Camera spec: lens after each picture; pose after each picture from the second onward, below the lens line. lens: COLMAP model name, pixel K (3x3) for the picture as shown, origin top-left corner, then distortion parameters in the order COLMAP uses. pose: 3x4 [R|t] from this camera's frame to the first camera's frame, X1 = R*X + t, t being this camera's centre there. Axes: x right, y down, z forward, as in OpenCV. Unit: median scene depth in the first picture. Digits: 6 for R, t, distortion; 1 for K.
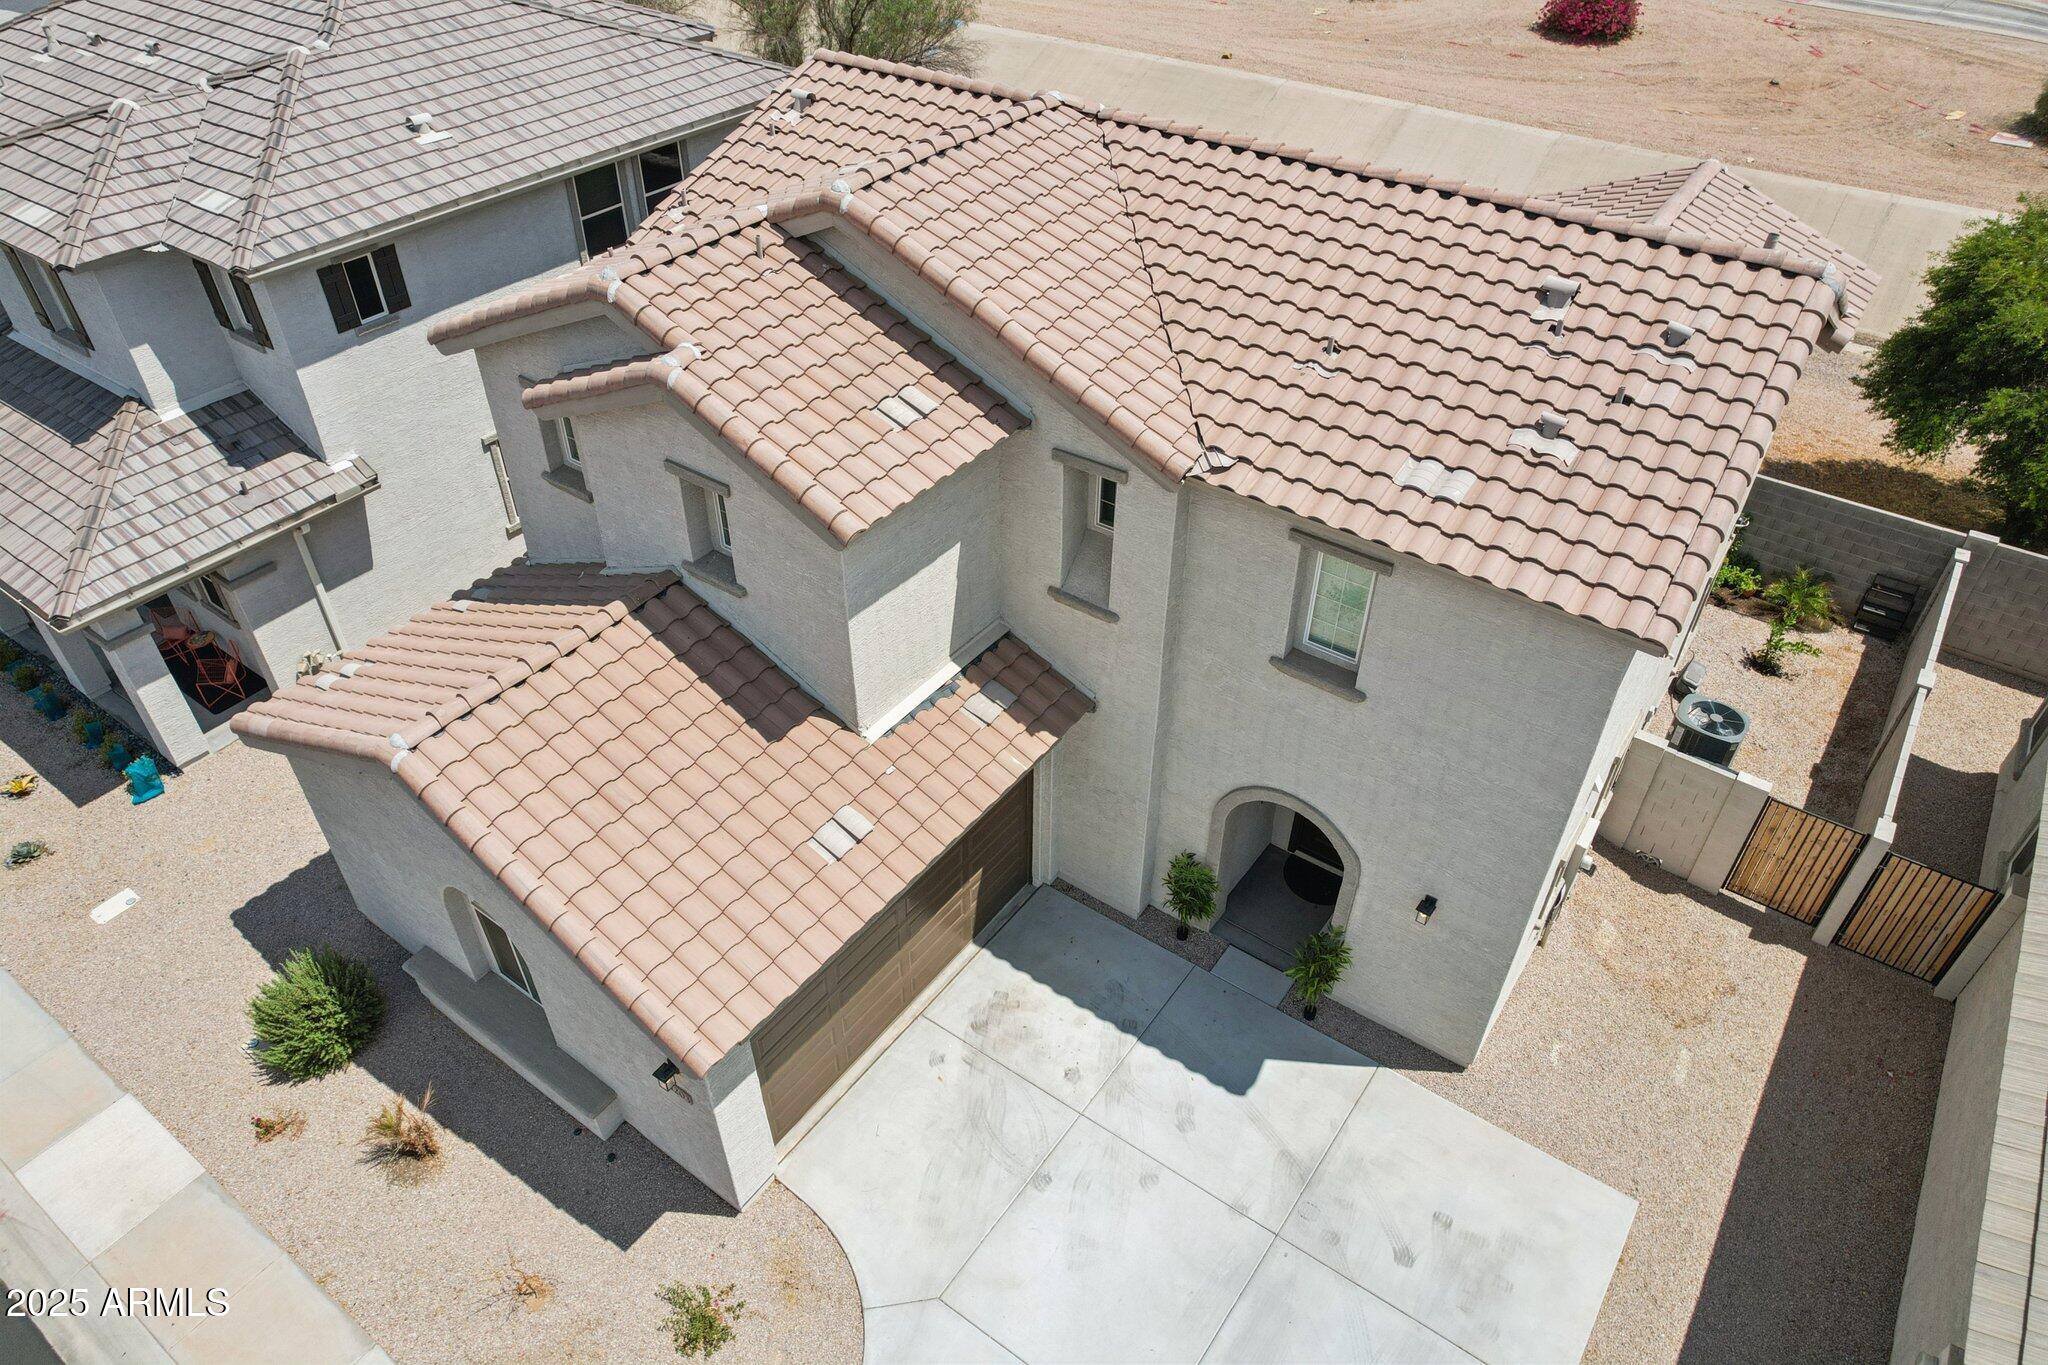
lens RADIAL K [[1320.3, 0, 1024.0], [0, 1320.3, 682.5], [0, 0, 1]] dist [-0.006646, -0.001205]
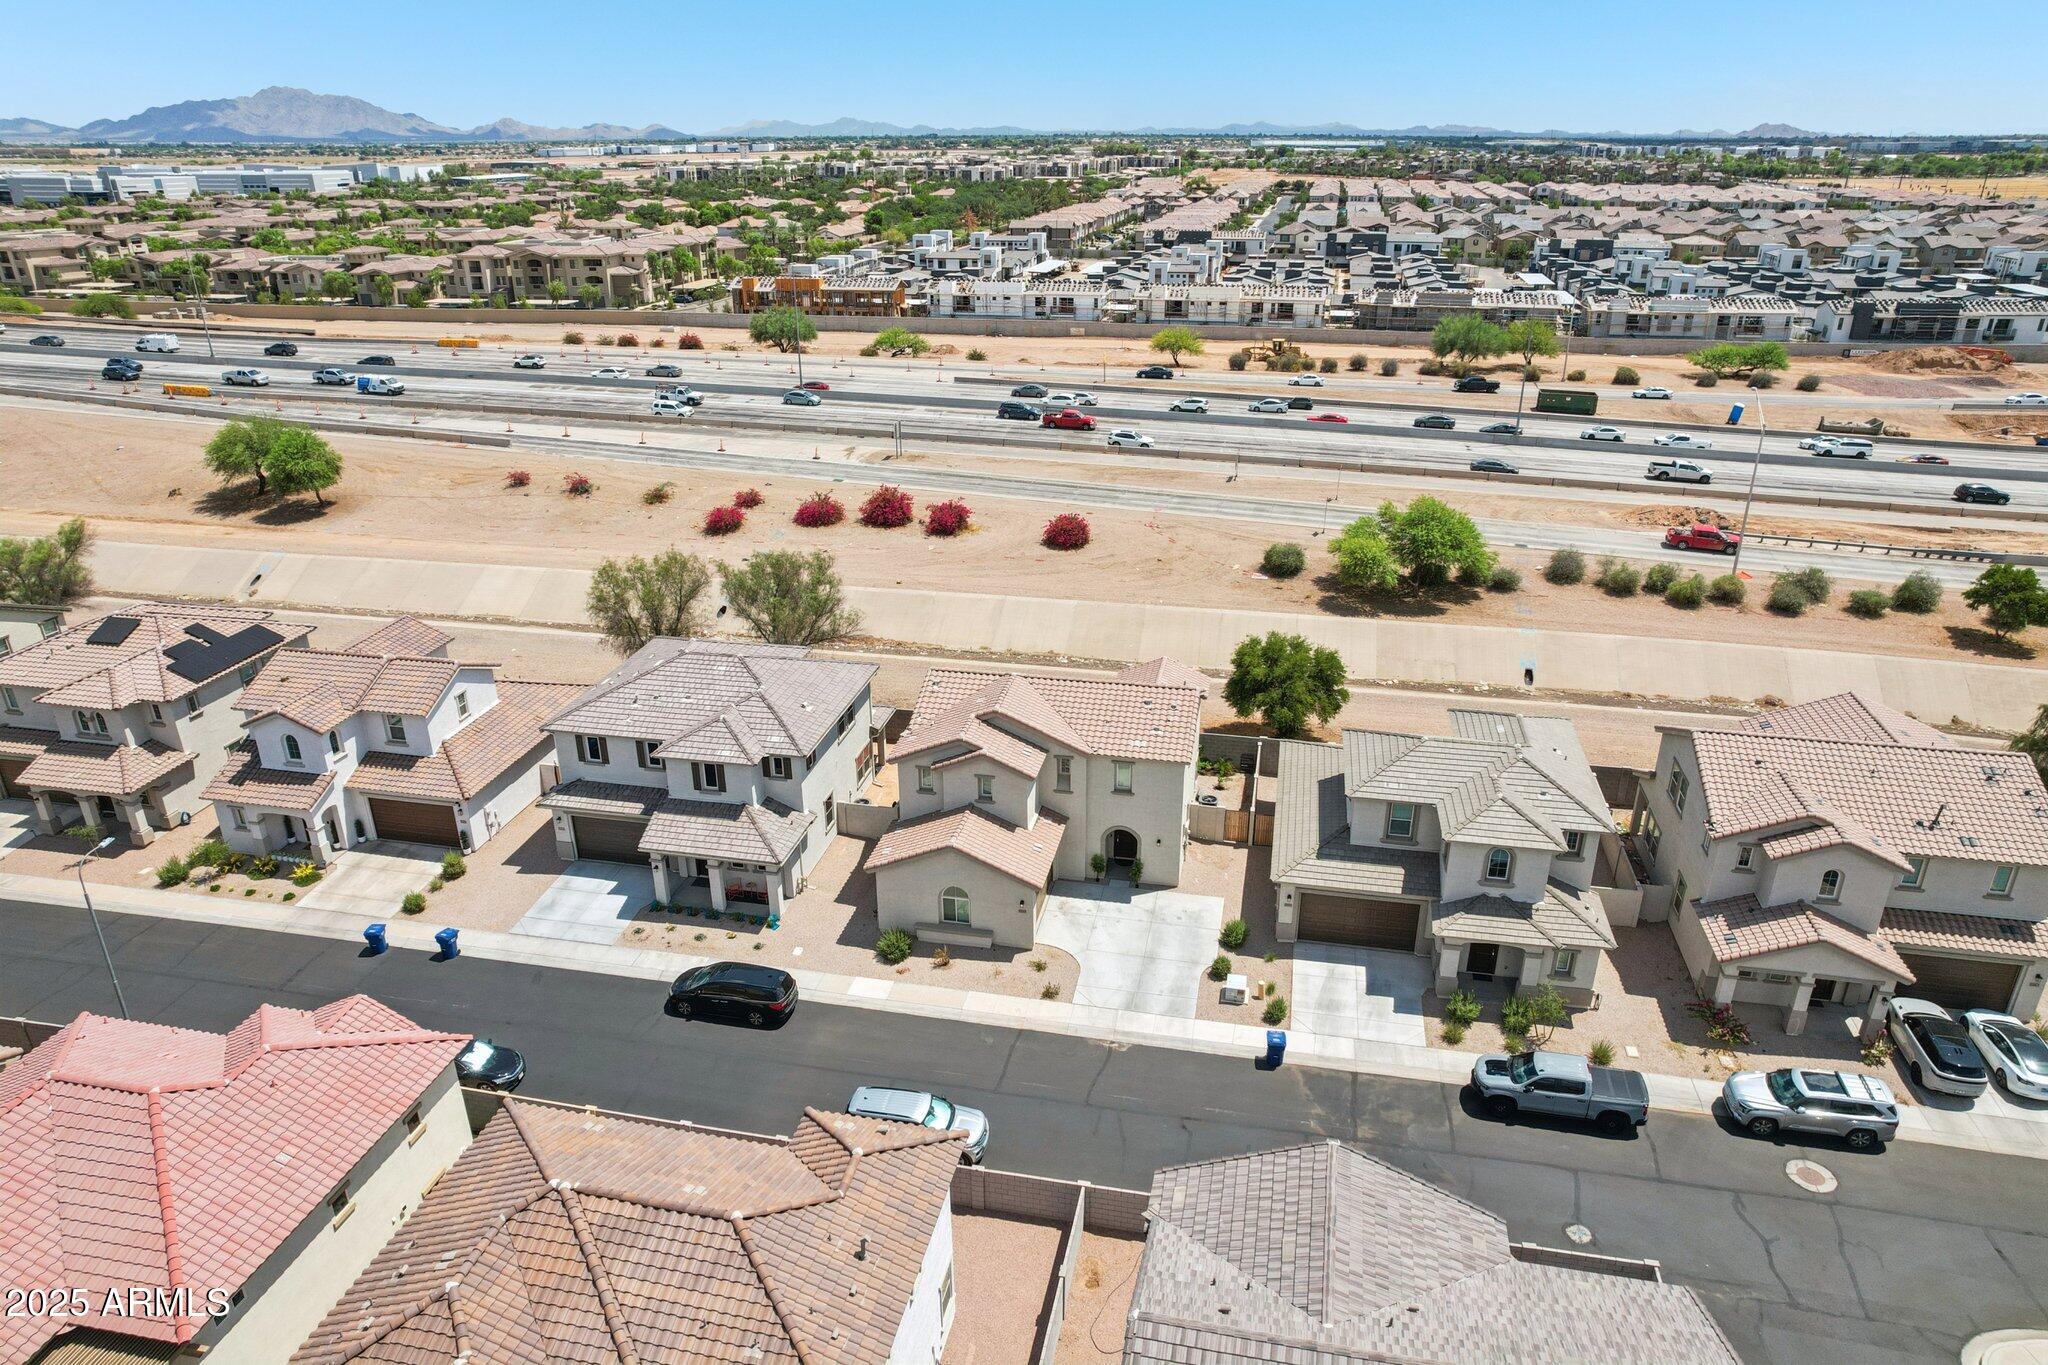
lens RADIAL K [[1320.3, 0, 1024.0], [0, 1320.3, 682.5], [0, 0, 1]] dist [-0.006646, -0.001205]
pose [[0.917327, -0.173660, 0.358265, -1.004682], [0.265486, 0.937399, -0.225389, 0.350345], [-0.296697, 0.301870, 0.906005, -1.891910]]
